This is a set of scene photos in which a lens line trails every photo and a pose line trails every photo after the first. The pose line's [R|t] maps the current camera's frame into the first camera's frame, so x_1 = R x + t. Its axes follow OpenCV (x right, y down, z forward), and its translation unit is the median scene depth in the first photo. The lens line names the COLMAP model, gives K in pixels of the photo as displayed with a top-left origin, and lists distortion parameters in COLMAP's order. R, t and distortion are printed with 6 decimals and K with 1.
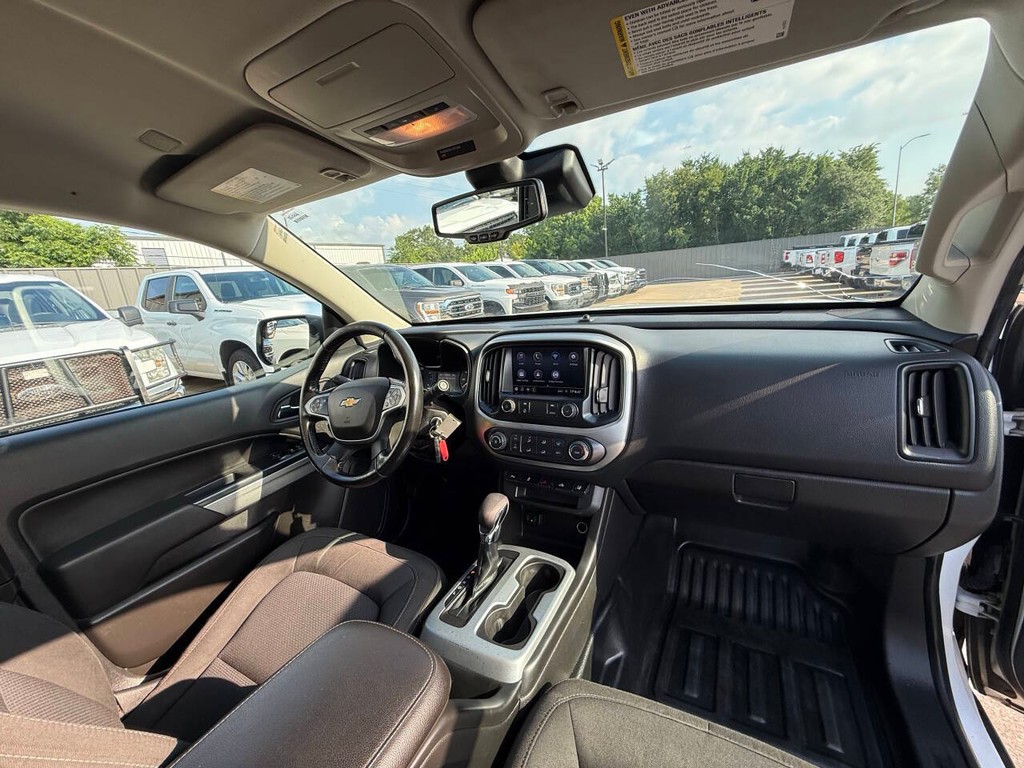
lens RADIAL K [[405.6, 0, 510.7], [0, 405.6, 385.4], [0, 0, 1]] dist [-0.001133, 0.000144]
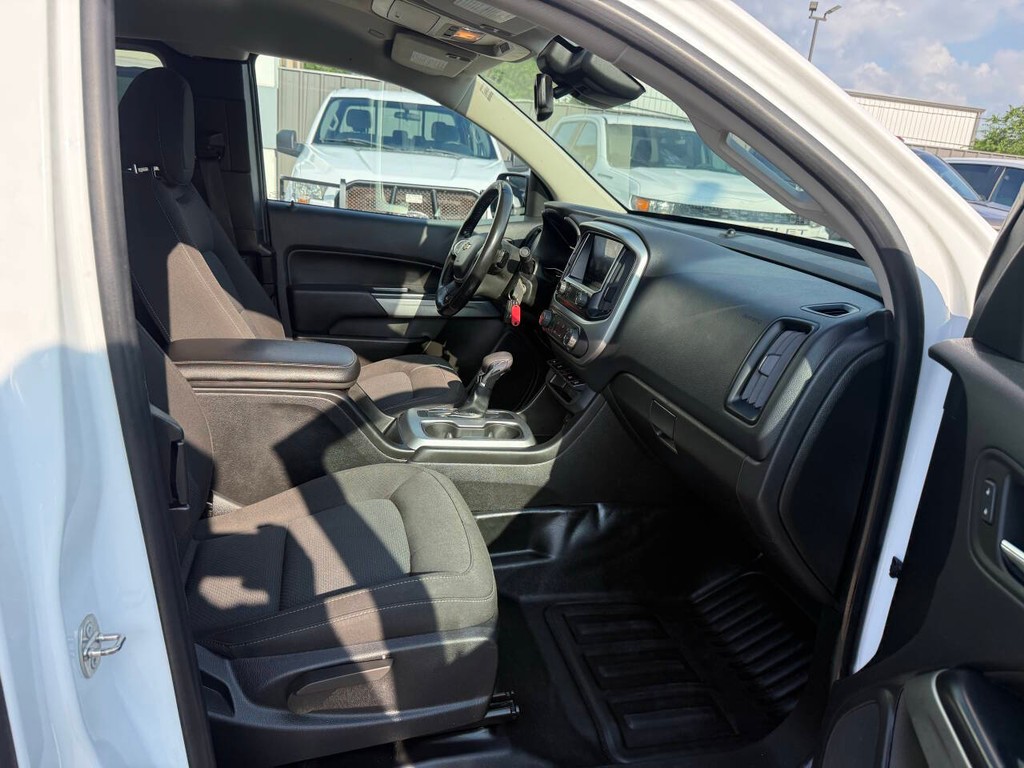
lens RADIAL K [[717.1, 0, 507.3], [0, 717.1, 375.7], [0, 0, 1]] dist [0.078642, -0.097973]
pose [[0.649702, 0.356814, -0.671246, 1.050072], [-0.333520, 0.927271, 0.170094, -0.003474], [0.683119, 0.113364, 0.721455, -0.318876]]
